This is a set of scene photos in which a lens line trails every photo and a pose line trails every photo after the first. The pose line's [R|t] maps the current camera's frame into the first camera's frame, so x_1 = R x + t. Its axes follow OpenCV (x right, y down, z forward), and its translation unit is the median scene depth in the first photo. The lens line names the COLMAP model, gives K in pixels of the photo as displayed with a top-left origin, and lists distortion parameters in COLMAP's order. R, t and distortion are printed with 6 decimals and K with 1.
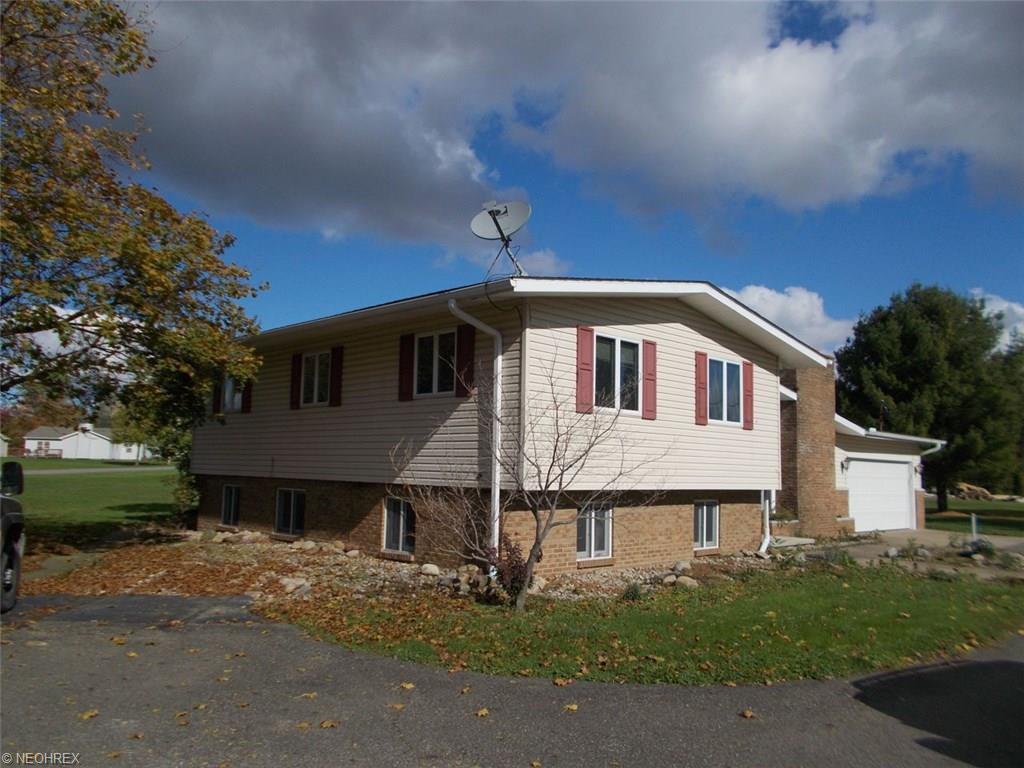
lens RADIAL K [[790.6, 0, 504.4], [0, 790.6, 380.2], [0, 0, 1]] dist [0.009498, 0.010461]
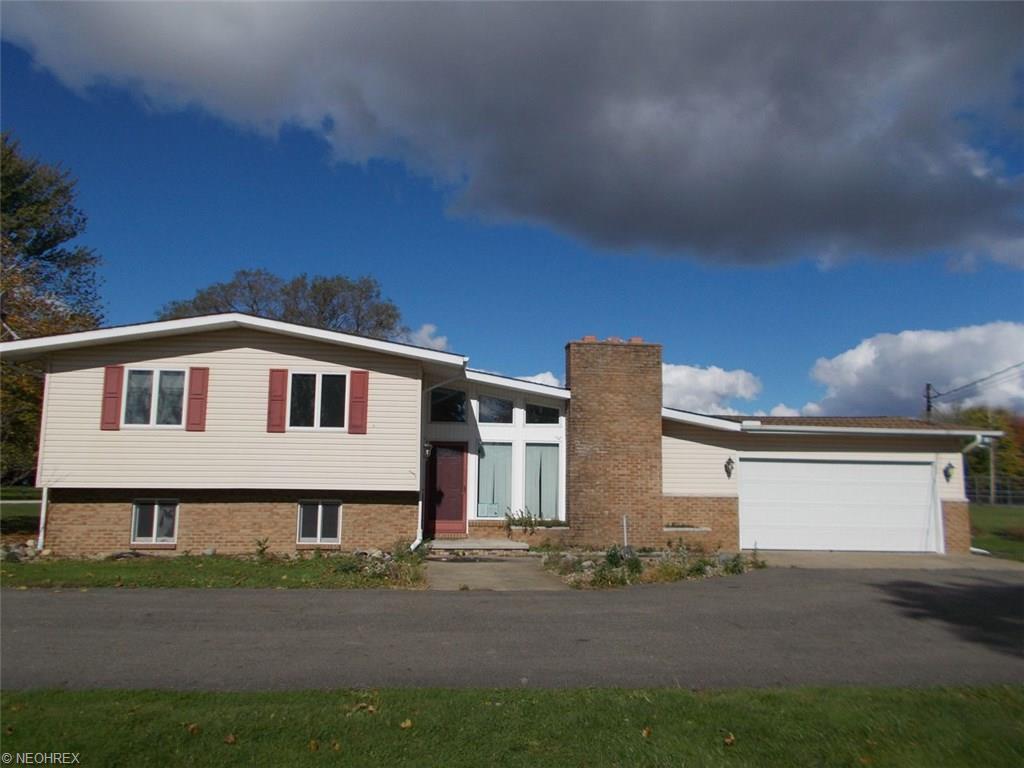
lens RADIAL K [[790.6, 0, 504.4], [0, 790.6, 380.2], [0, 0, 1]] dist [0.009498, 0.010461]
pose [[0.779259, -0.128842, -0.613315, 1.223446], [0.082181, 0.991196, -0.103808, 0.128778], [0.621291, 0.030490, 0.782987, 0.304578]]
